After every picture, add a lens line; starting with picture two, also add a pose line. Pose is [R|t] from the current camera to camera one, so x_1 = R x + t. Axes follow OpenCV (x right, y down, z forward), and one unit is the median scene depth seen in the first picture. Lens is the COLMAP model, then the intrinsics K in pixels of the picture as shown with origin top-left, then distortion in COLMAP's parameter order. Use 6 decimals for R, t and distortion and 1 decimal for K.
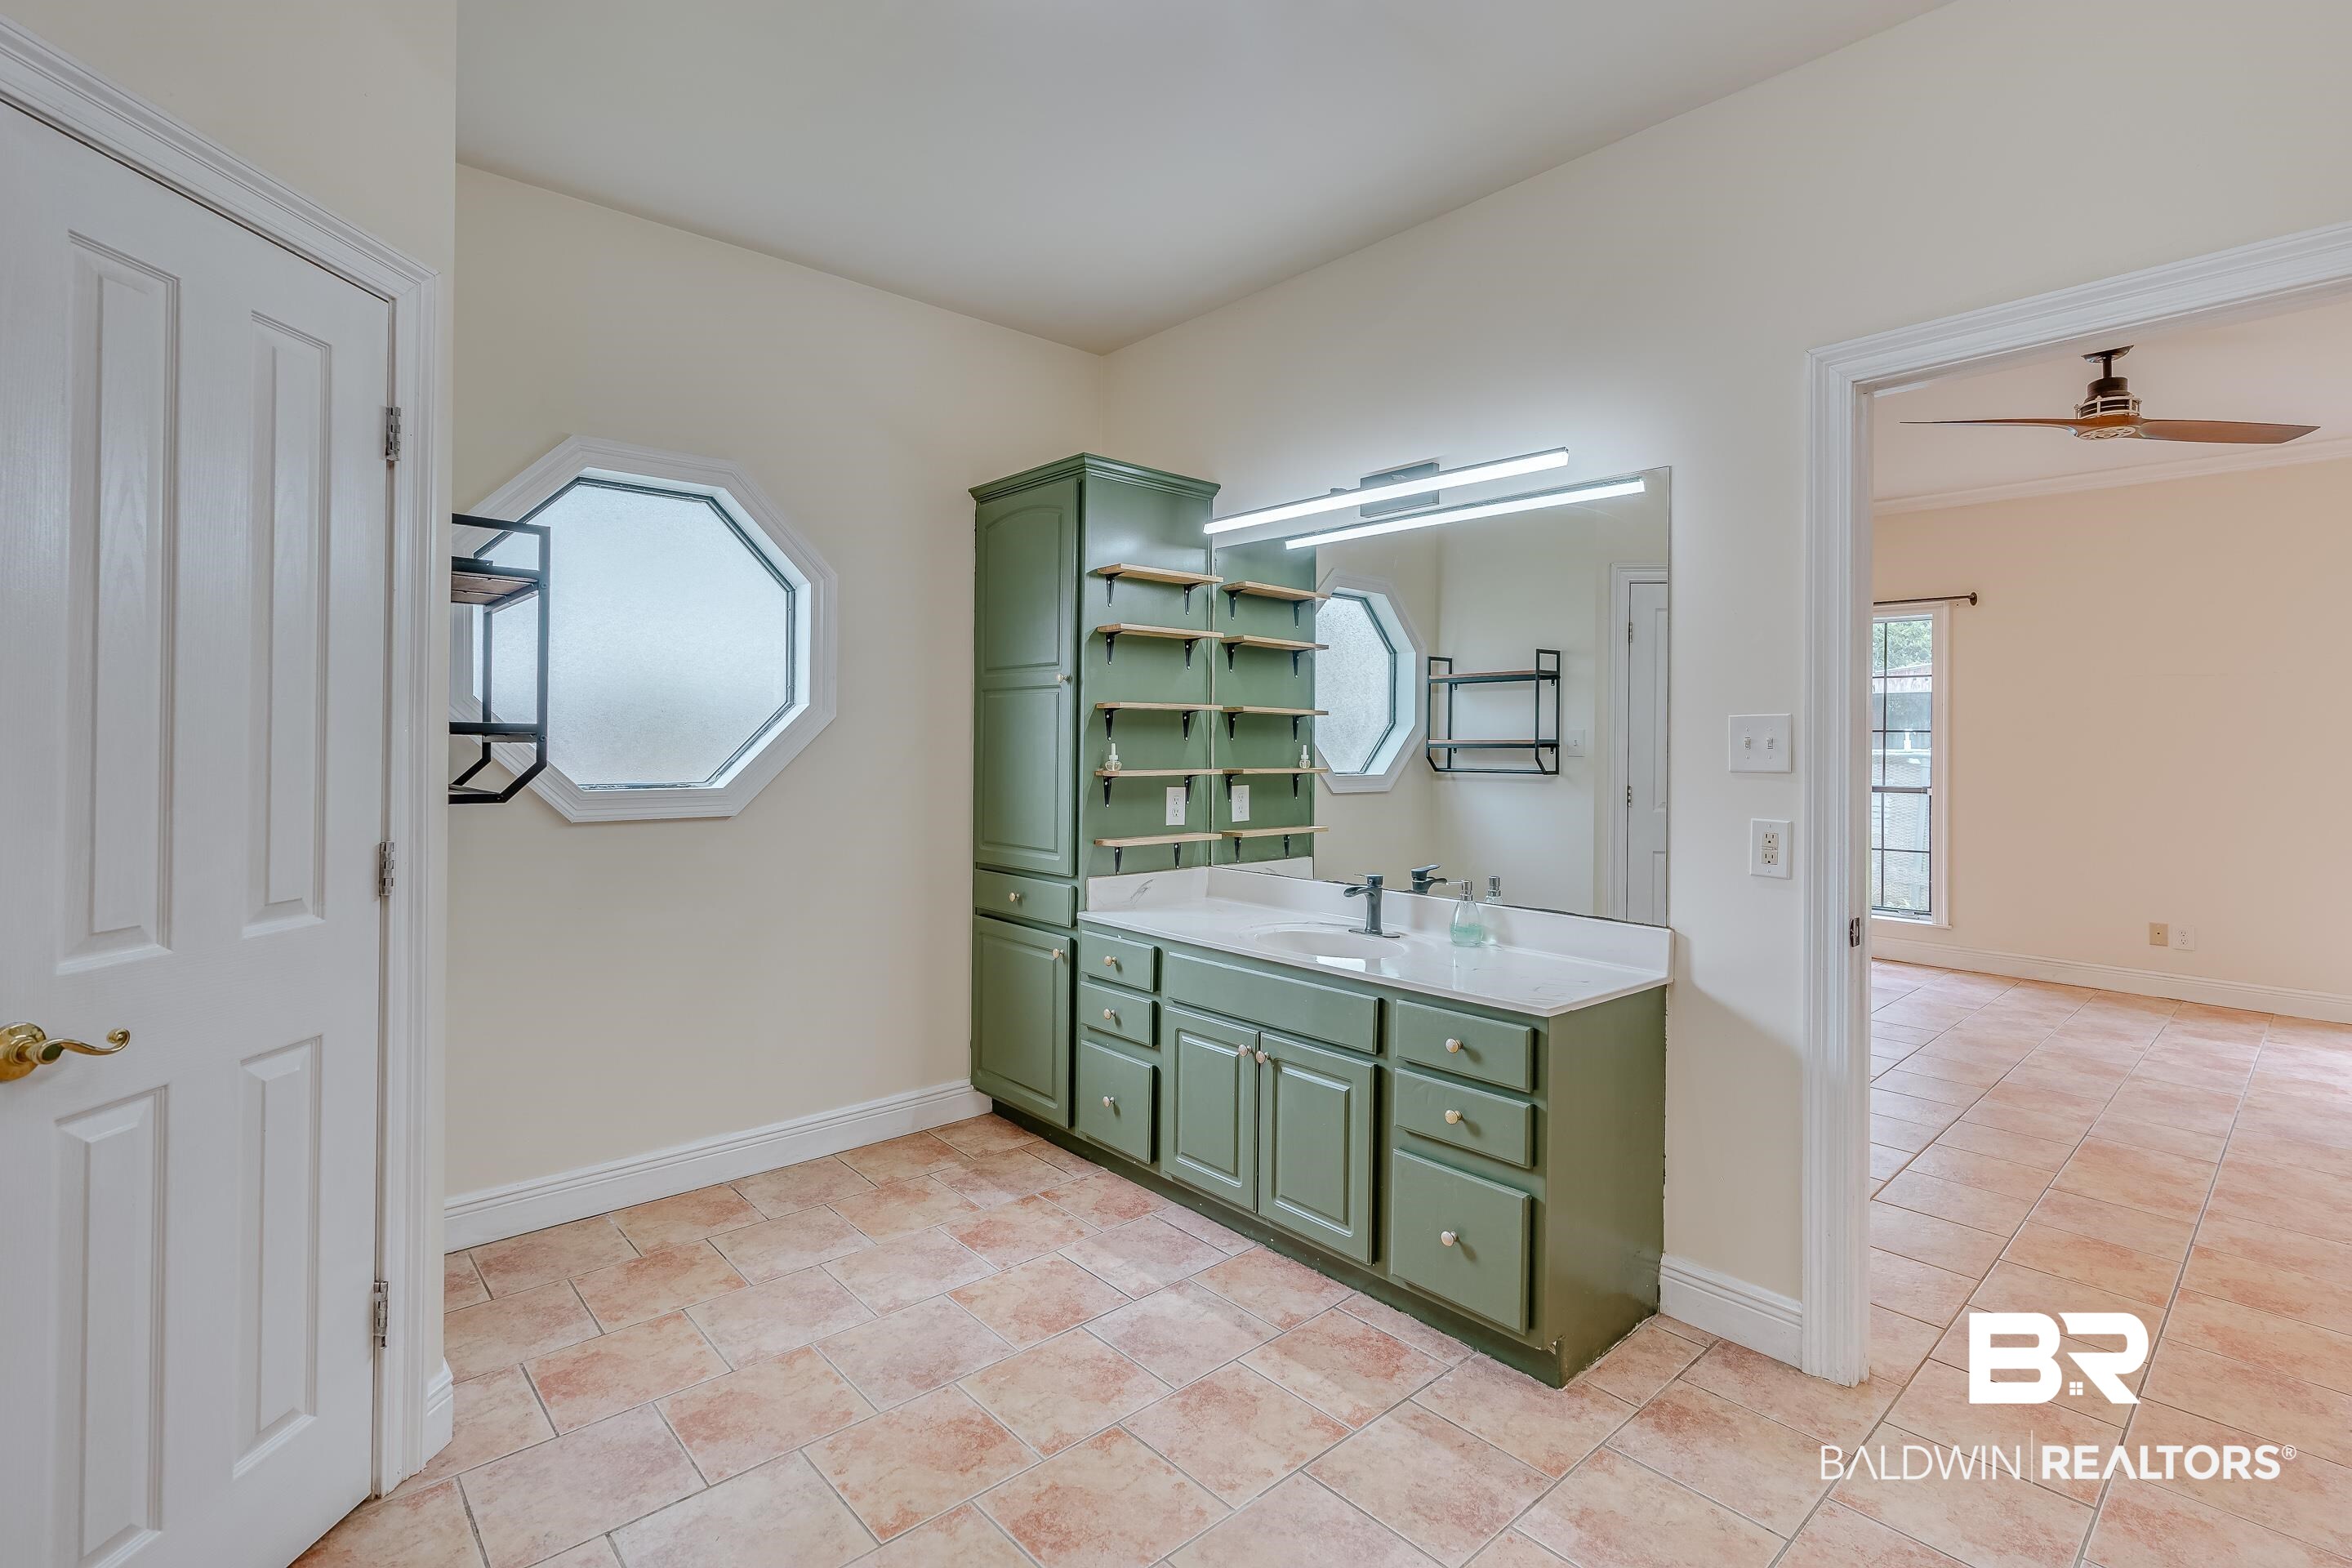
lens RADIAL K [[1071.4, 0, 1149.4], [0, 1071.4, 737.6], [0, 0, 1]] dist [-0.001676, 0.001277]
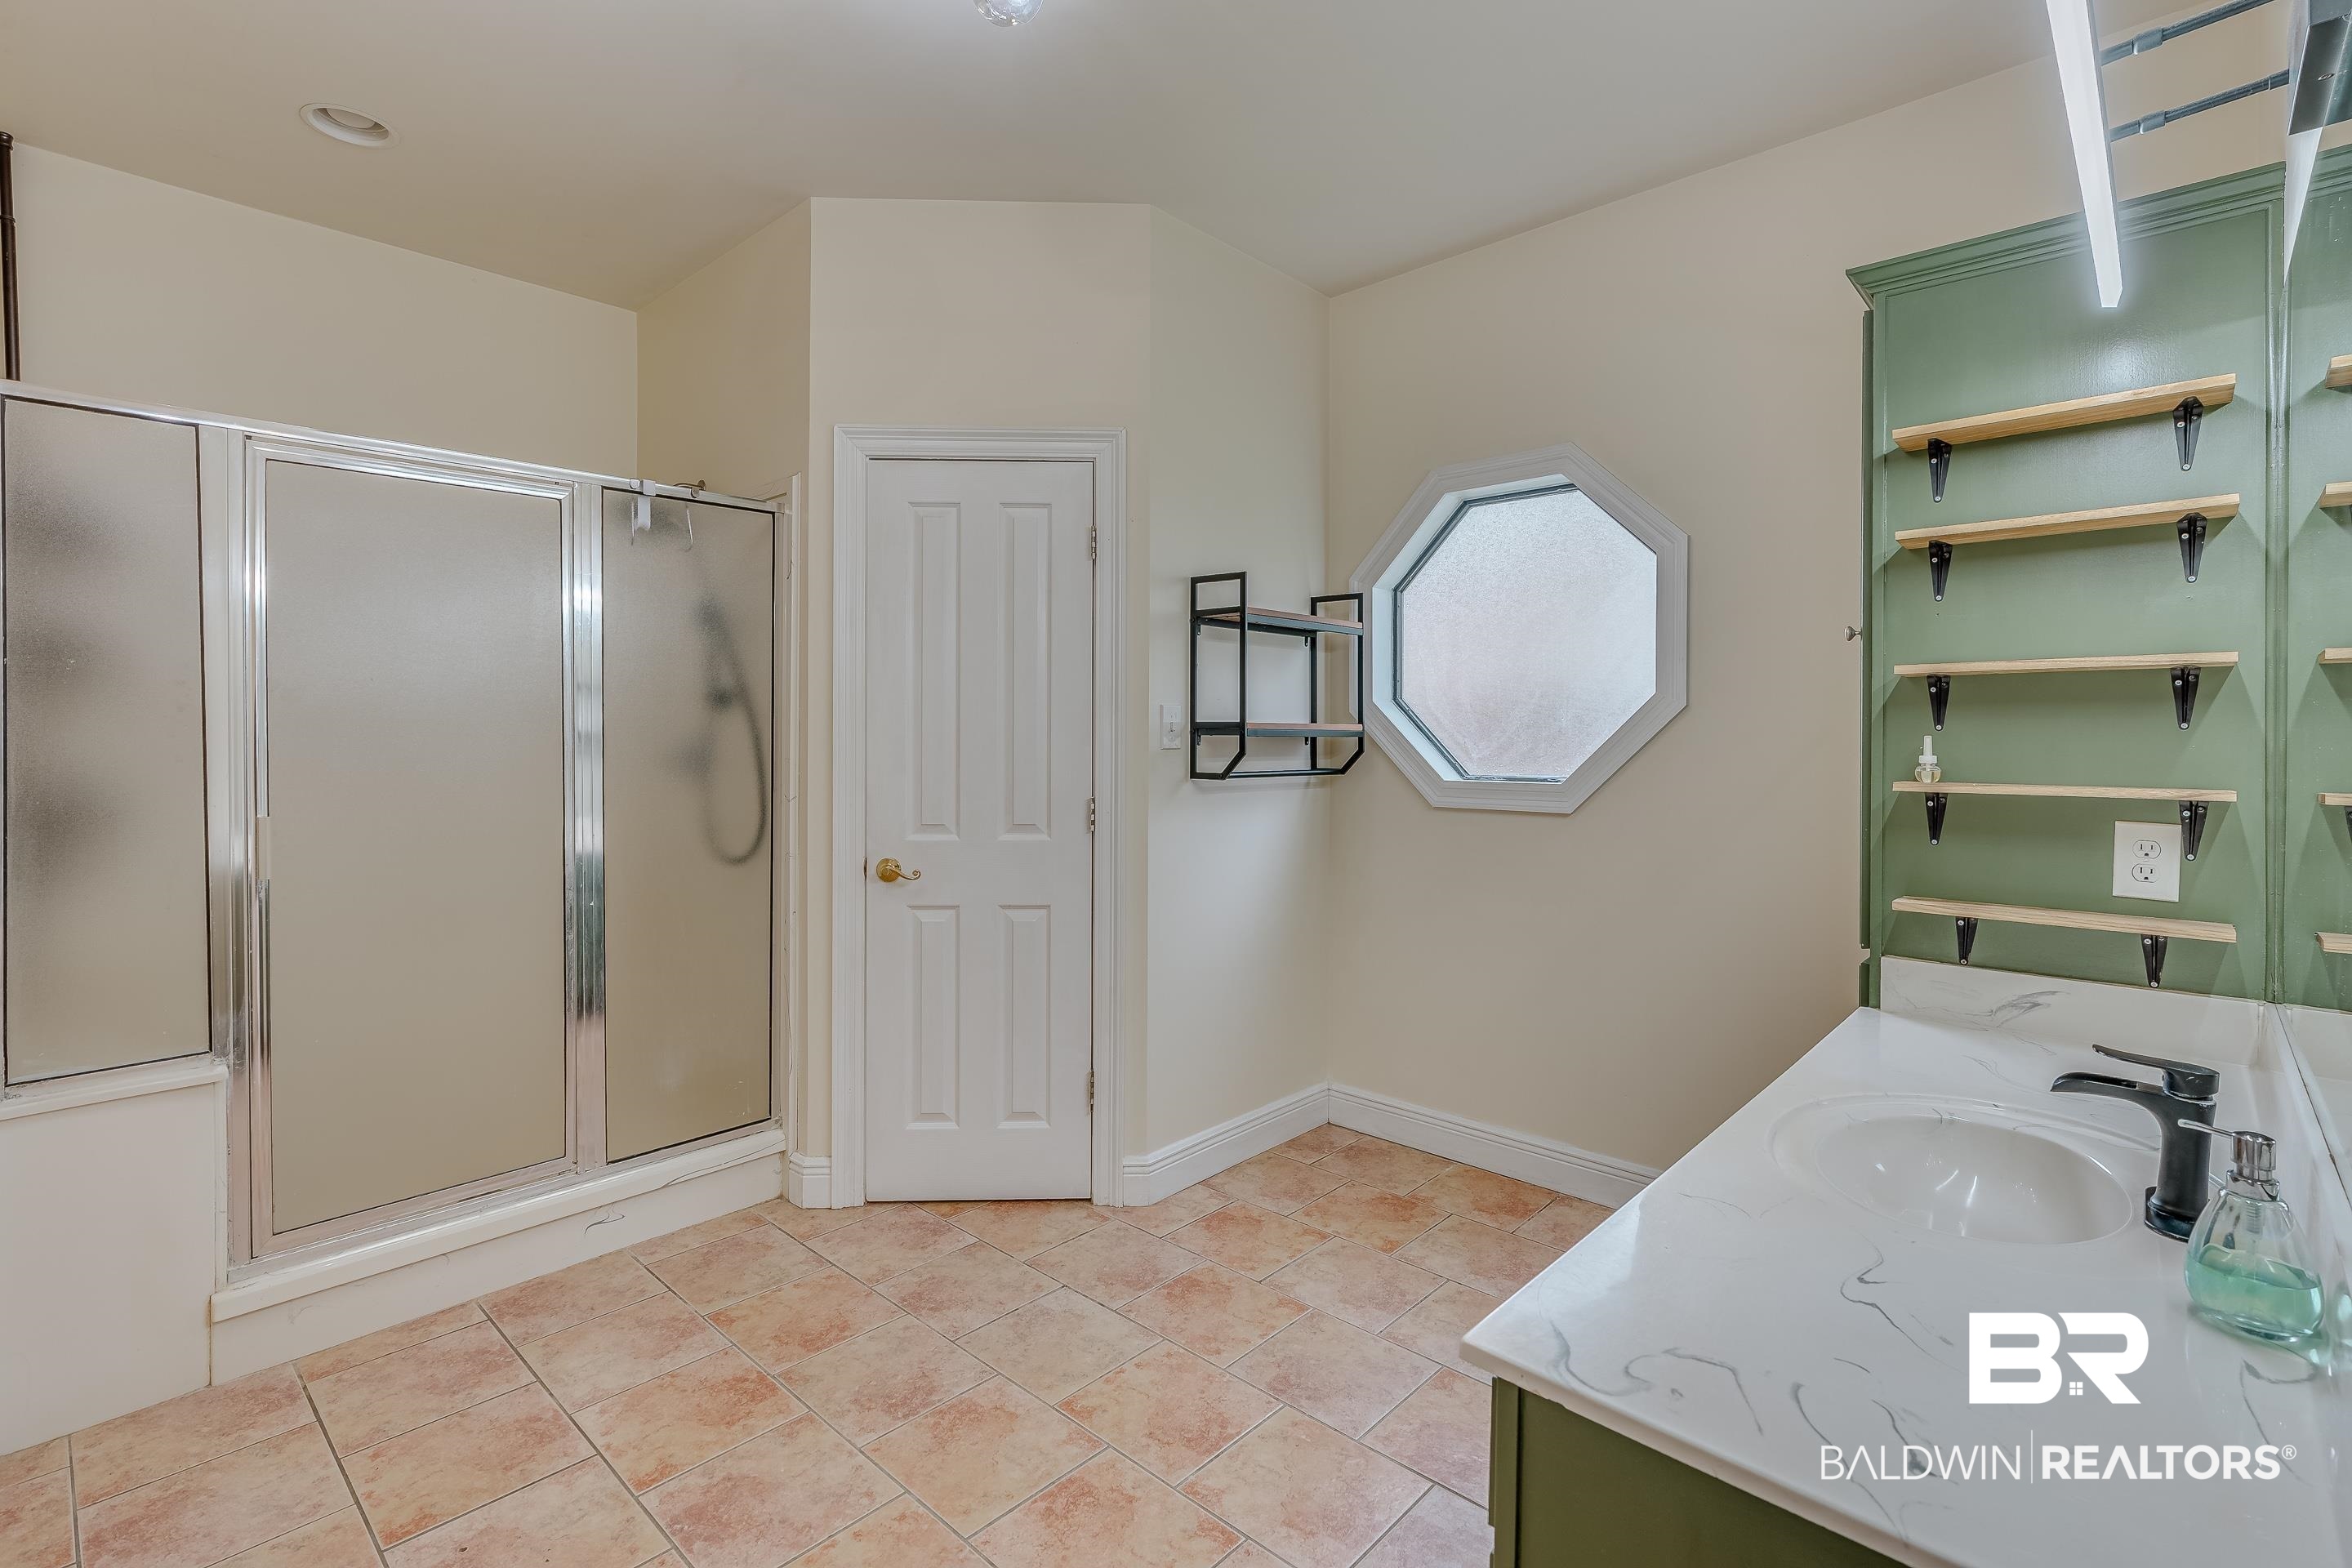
lens RADIAL K [[1071.4, 0, 1190.9], [0, 1071.4, 733.8], [0, 0, 1]] dist [-0.001676, 0.001277]
pose [[0.113683, -0.007195, -0.993491, 0.726920], [0.003018, 0.999972, -0.006897, 0.010162], [0.993512, -0.002215, 0.113702, 0.773385]]
